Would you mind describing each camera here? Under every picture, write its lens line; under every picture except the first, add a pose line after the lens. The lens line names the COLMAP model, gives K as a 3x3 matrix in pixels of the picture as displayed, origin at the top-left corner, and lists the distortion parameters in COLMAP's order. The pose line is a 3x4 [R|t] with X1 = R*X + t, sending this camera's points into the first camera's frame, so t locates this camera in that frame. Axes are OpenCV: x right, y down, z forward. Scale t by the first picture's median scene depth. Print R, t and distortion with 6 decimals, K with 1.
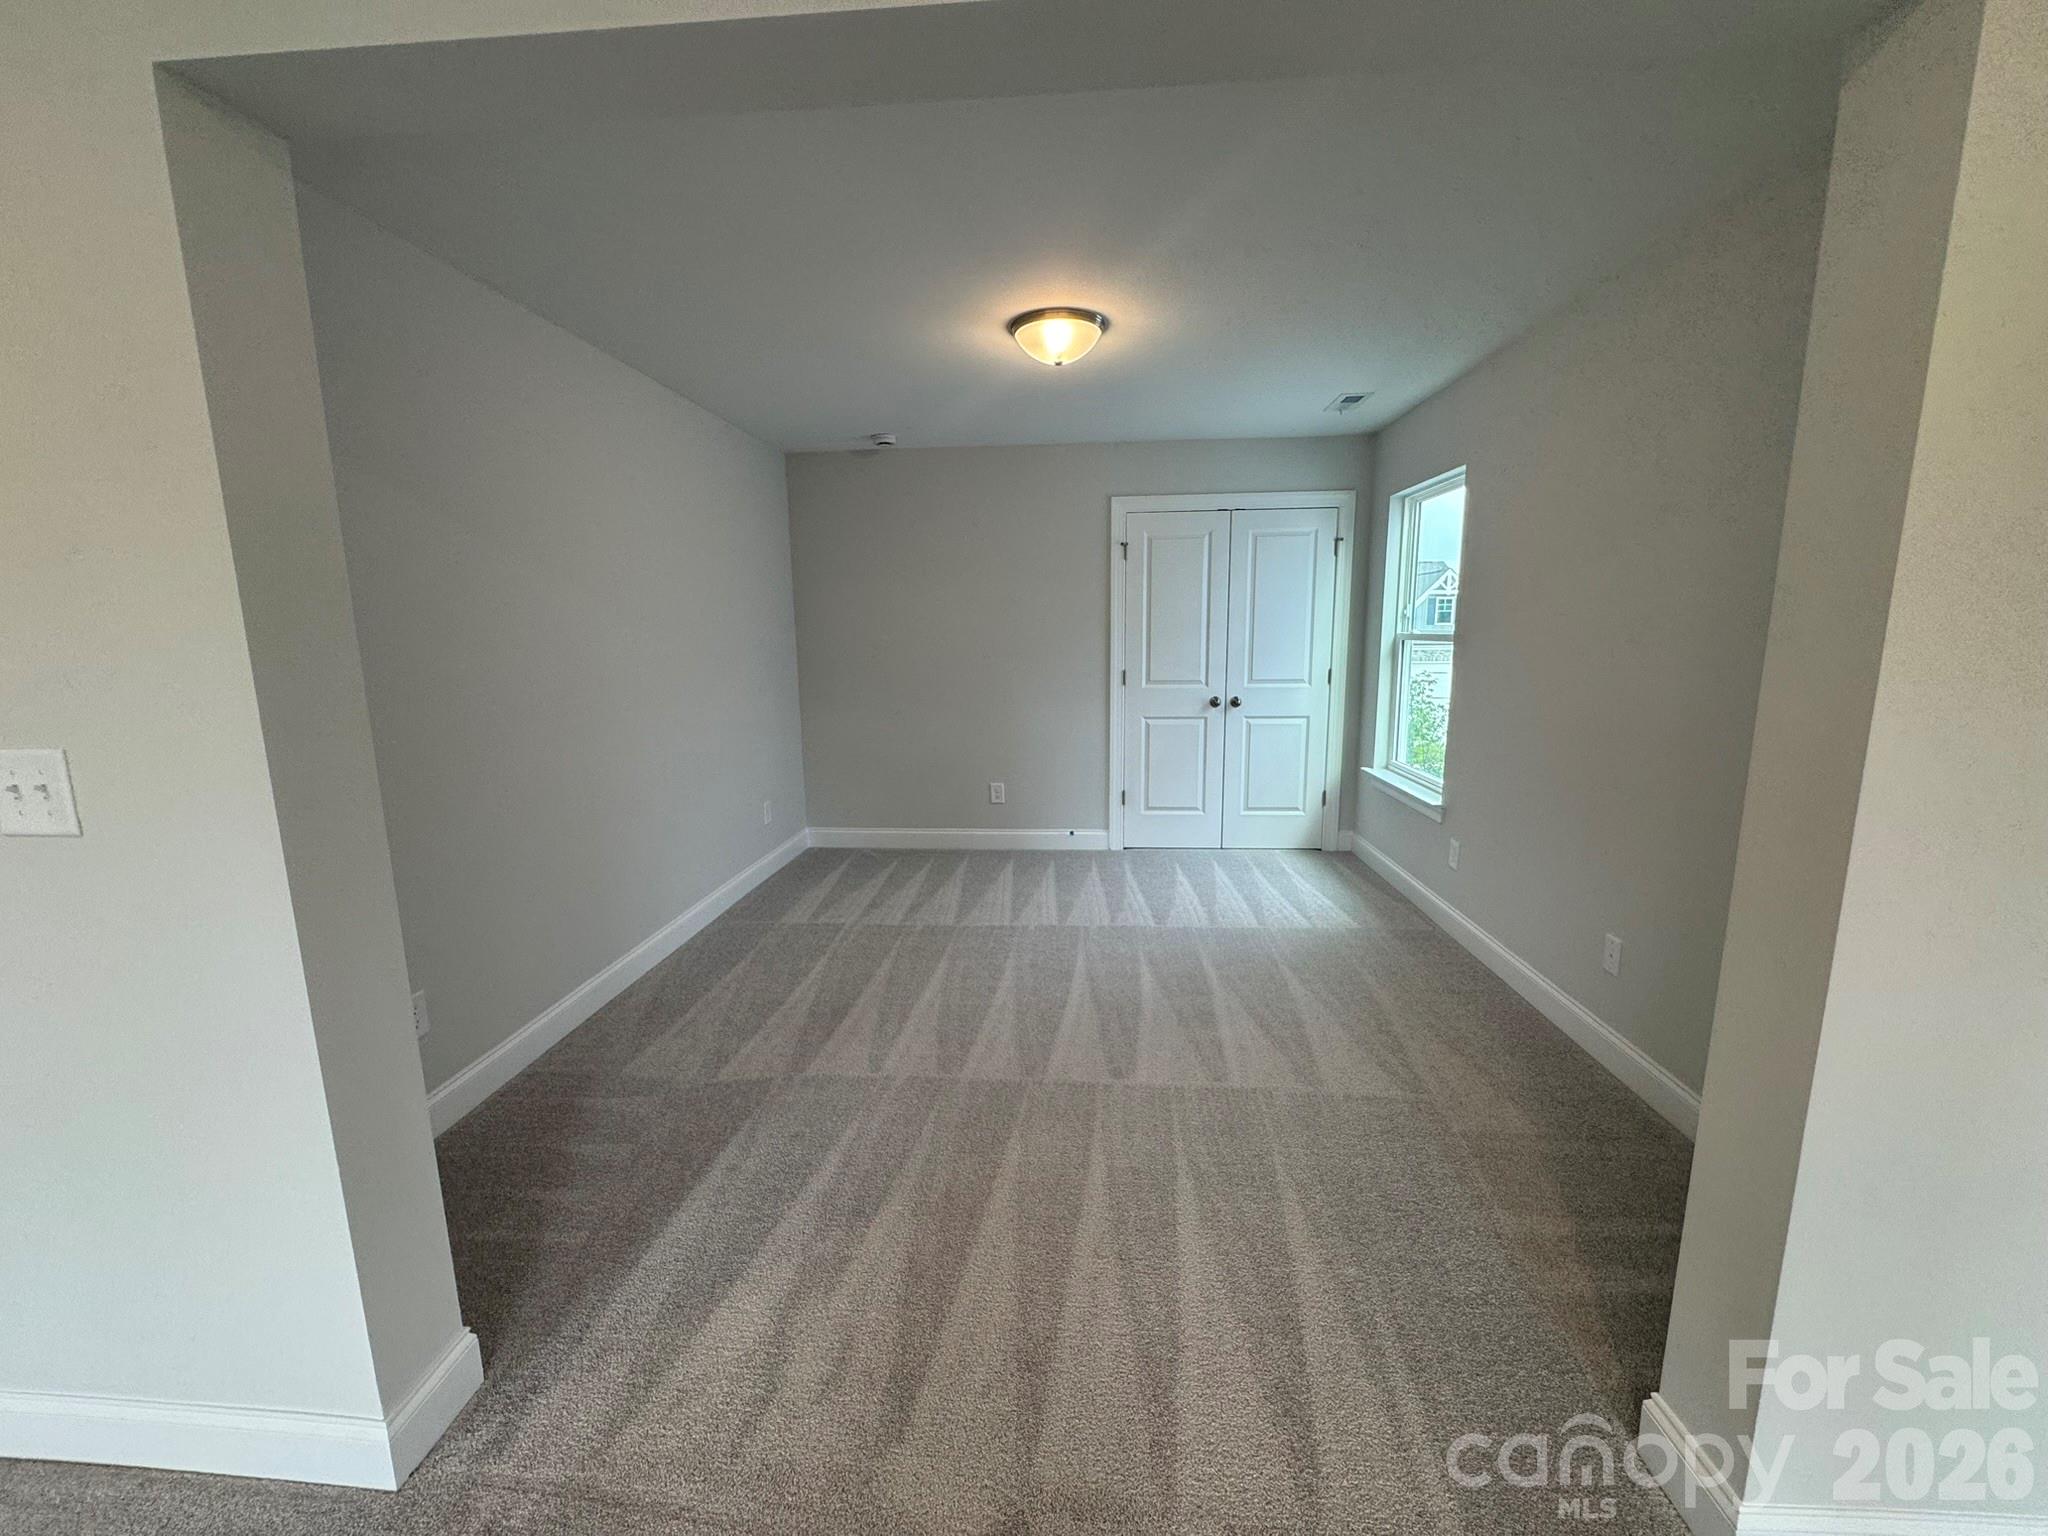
lens RADIAL K [[821.2, 0, 1021.0], [0, 821.2, 763.0], [0, 0, 1]] dist [0.000950, -0.001334]
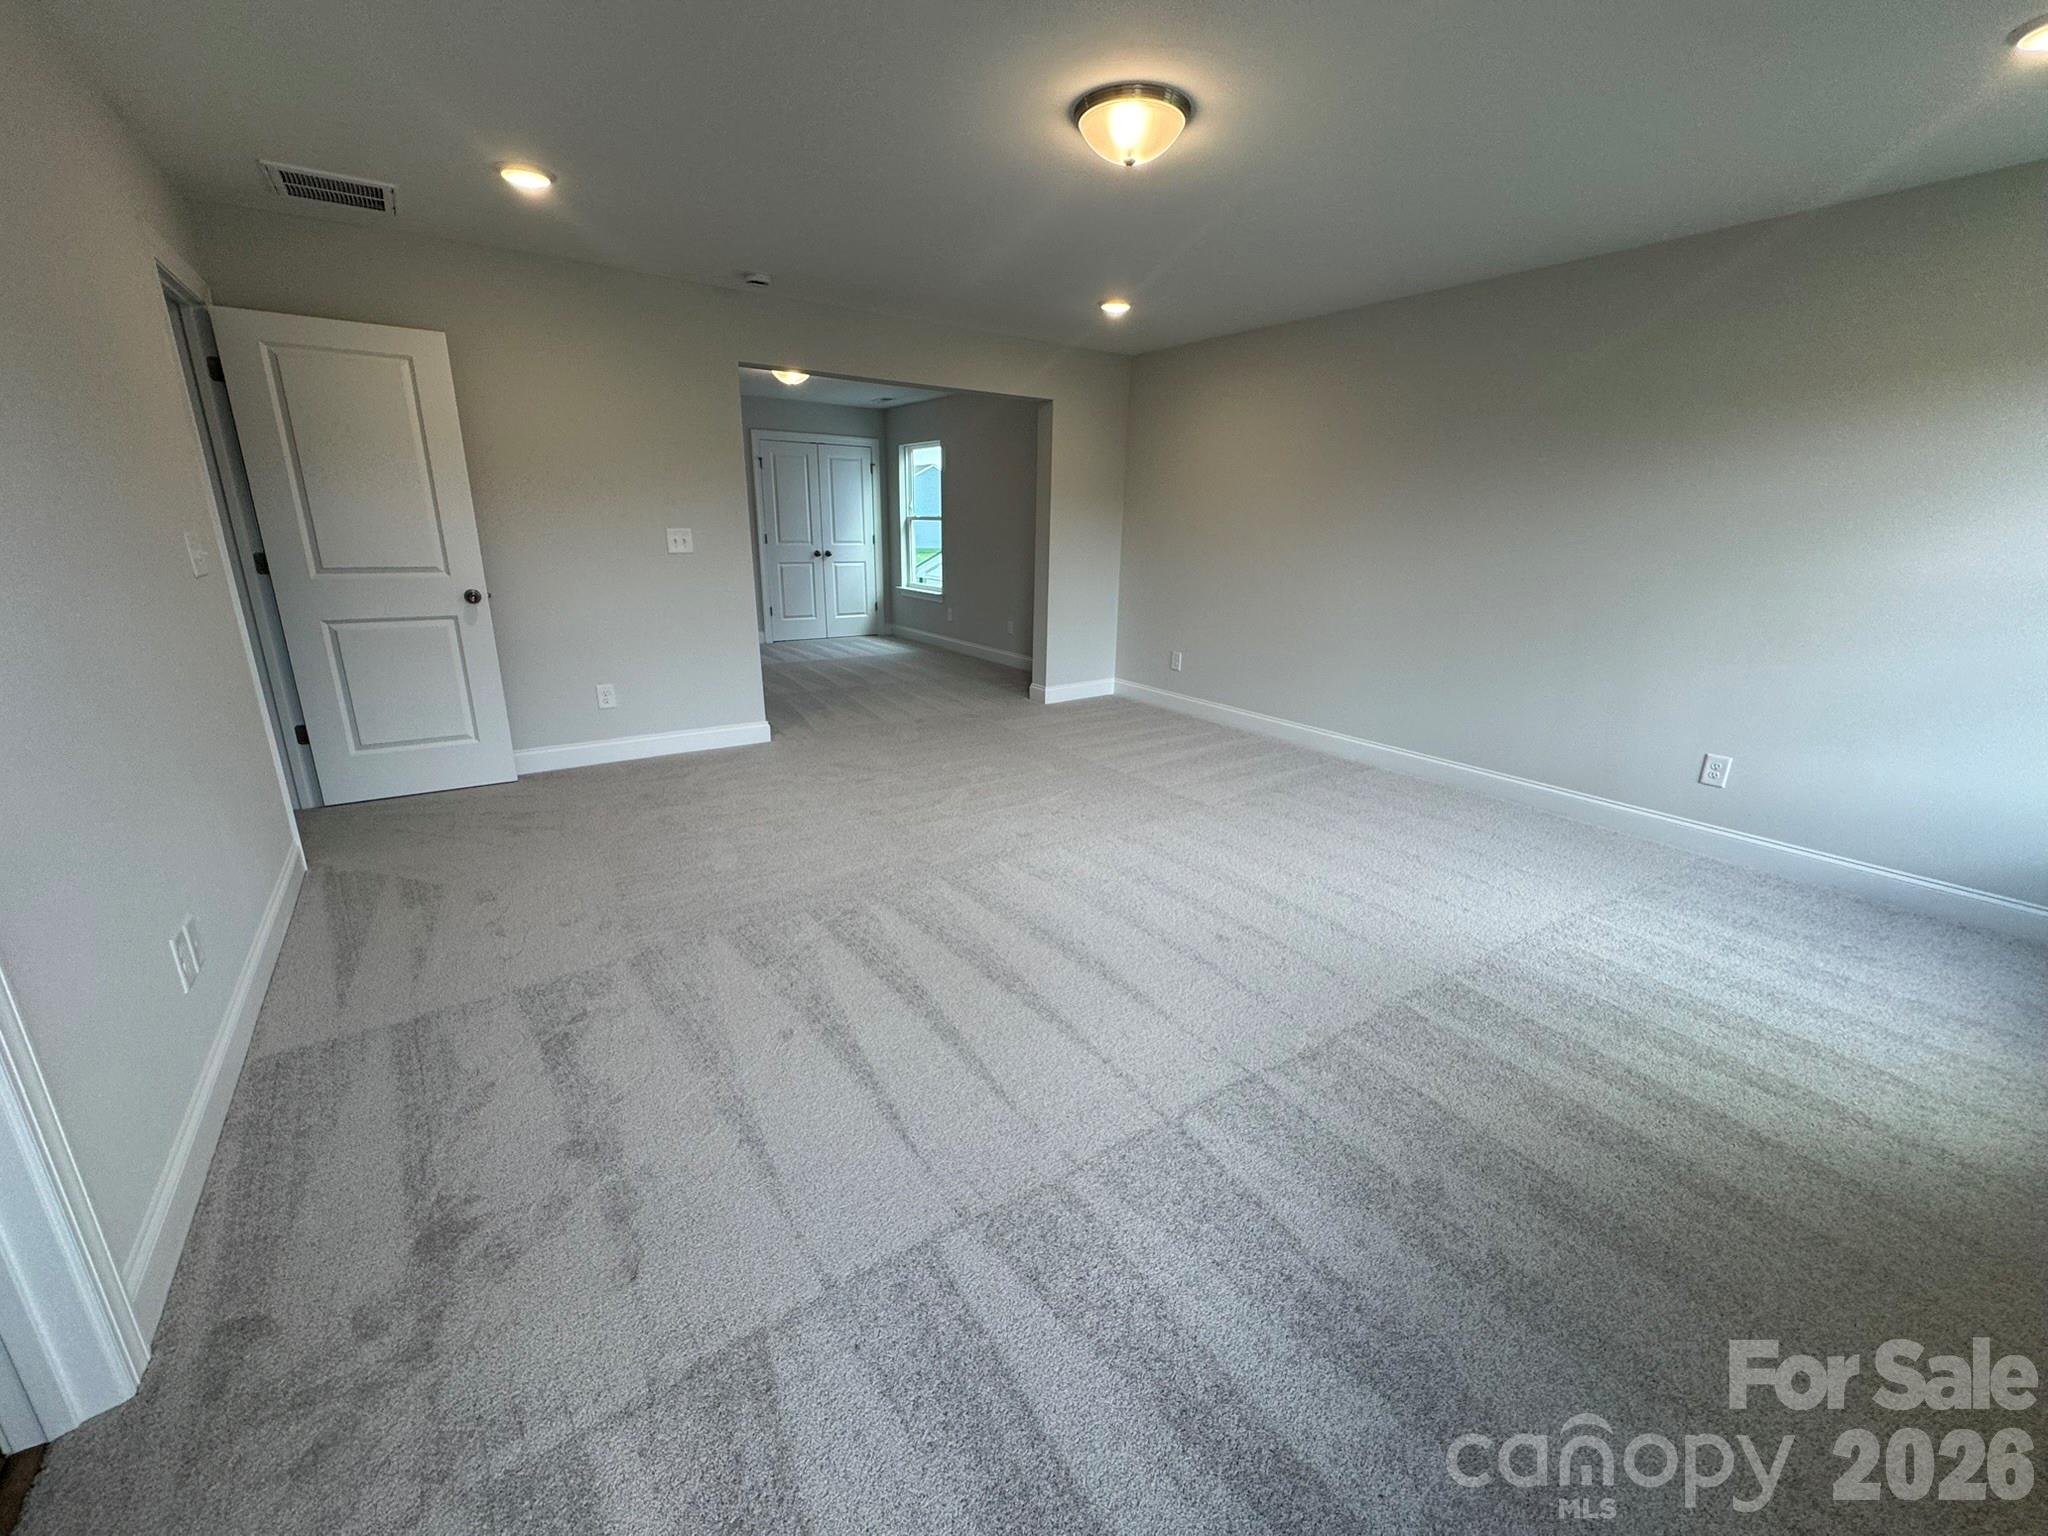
lens RADIAL K [[821.2, 0, 1020.6], [0, 821.2, 767.8], [0, 0, 1]] dist [0.000950, -0.001334]
pose [[0.773372, -0.156966, 0.614213, -0.635512], [0.075336, 0.984753, 0.156801, 0.148277], [-0.629460, -0.074993, 0.773405, -0.750704]]
